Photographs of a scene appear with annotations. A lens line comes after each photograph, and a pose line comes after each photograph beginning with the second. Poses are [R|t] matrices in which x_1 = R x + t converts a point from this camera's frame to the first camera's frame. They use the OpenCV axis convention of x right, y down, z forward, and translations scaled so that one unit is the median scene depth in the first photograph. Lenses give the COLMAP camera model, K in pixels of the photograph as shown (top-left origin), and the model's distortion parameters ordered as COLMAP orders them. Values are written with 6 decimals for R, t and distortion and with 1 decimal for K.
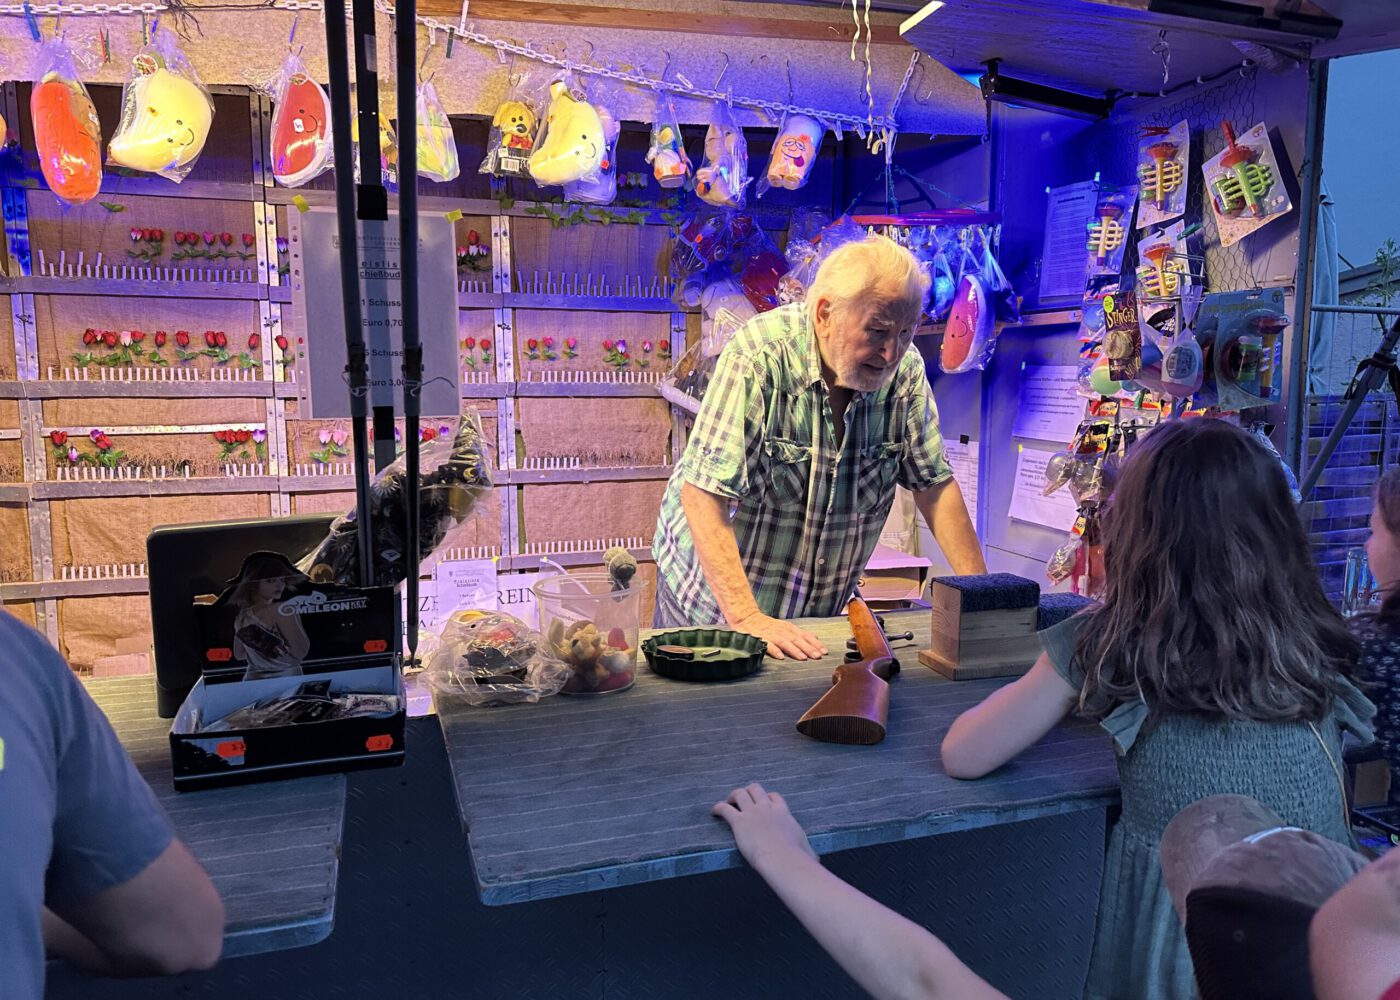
lens RADIAL K [[982.7, 0, 691.9], [0, 982.7, 505.1], [0, 0, 1]] dist [0.137147, -0.206489]
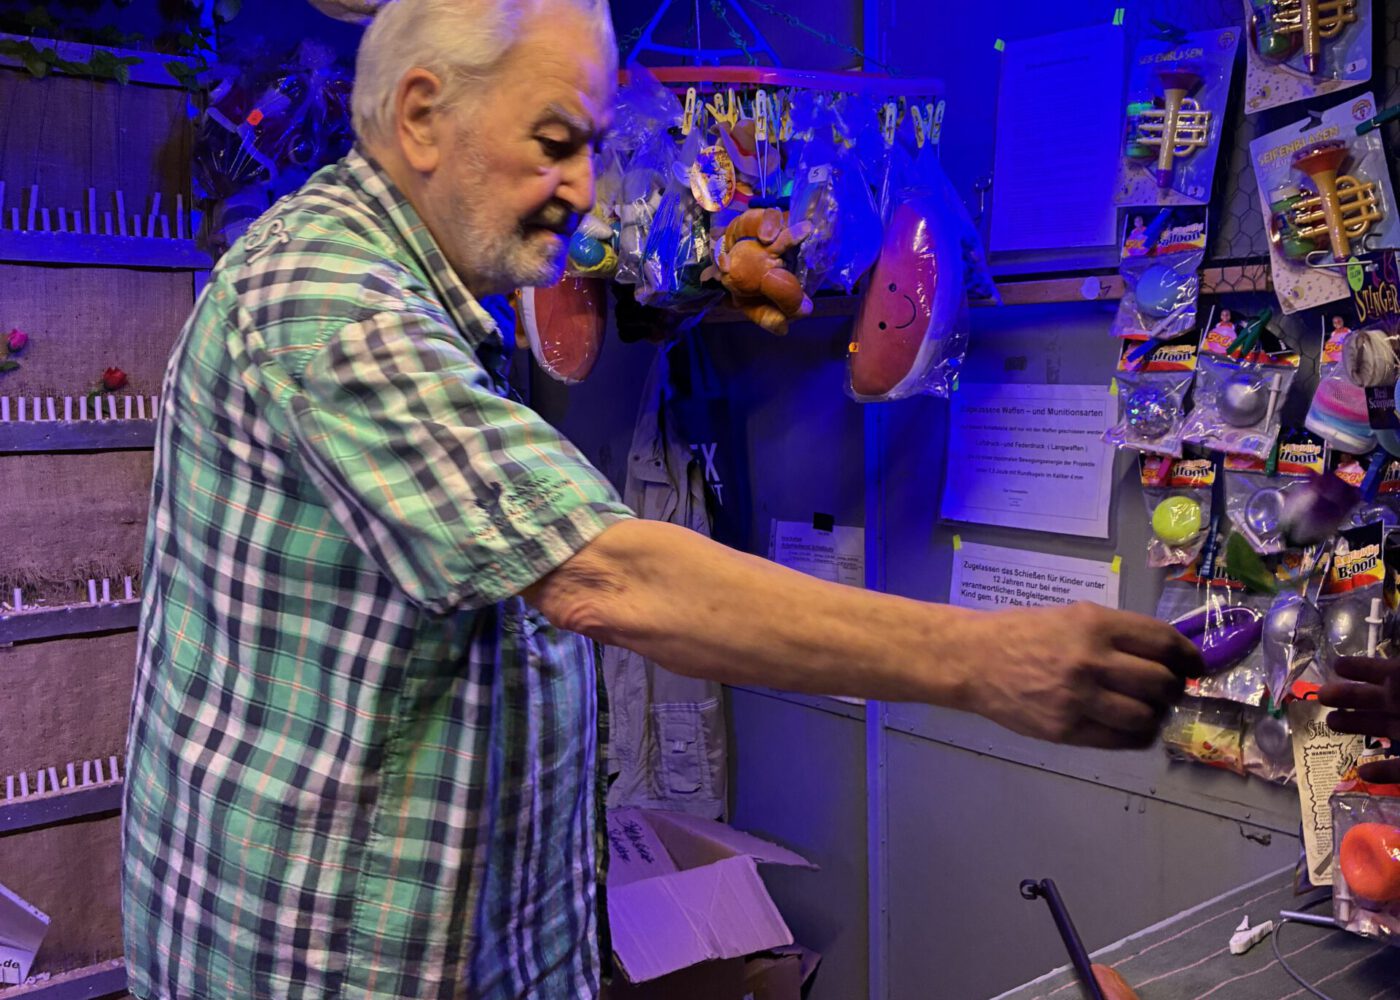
lens RADIAL K [[1410.6, 0, 700.0], [0, 1410.6, 500.0], [0, 0, 1]] dist [0.045658, -0.009891]
pose [[0.933208, -0.043593, 0.356682, -0.063901], [0.058767, 0.997765, -0.031810, -0.074179], [-0.354498, 0.050647, 0.933684, 0.425716]]
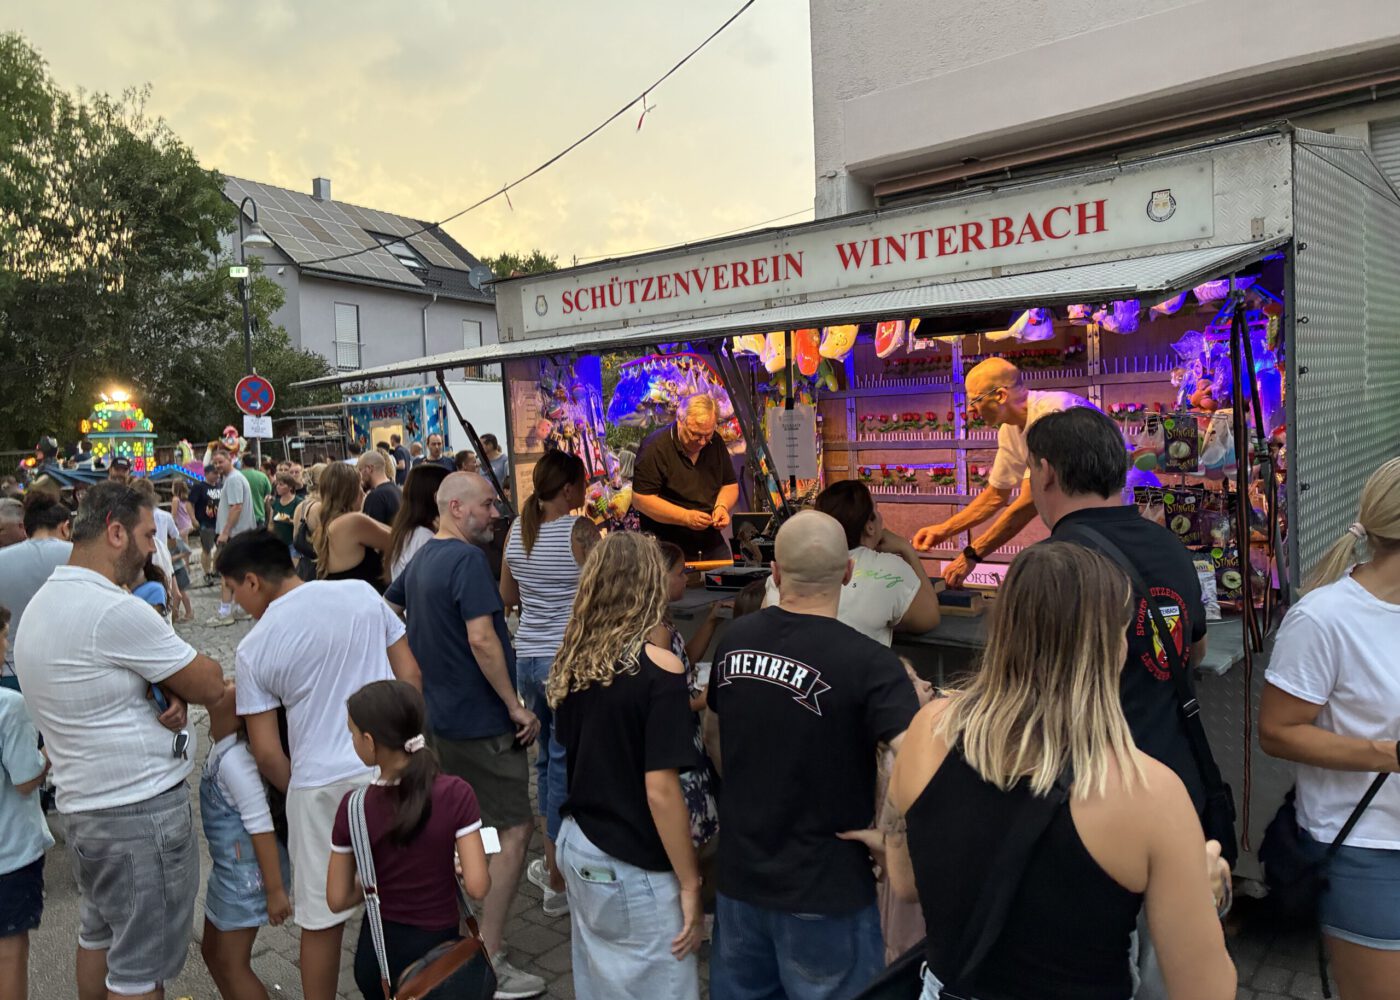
lens RADIAL K [[1063.3, 0, 700.0], [0, 1063.3, 500.0], [0, 0, 1]] dist [0.077487, -0.066995]
pose [[0.537517, 0.045925, -0.842001, 1.161135], [-0.056672, 0.998226, 0.018268, -0.038356], [0.841346, 0.037898, 0.539166, -0.452393]]
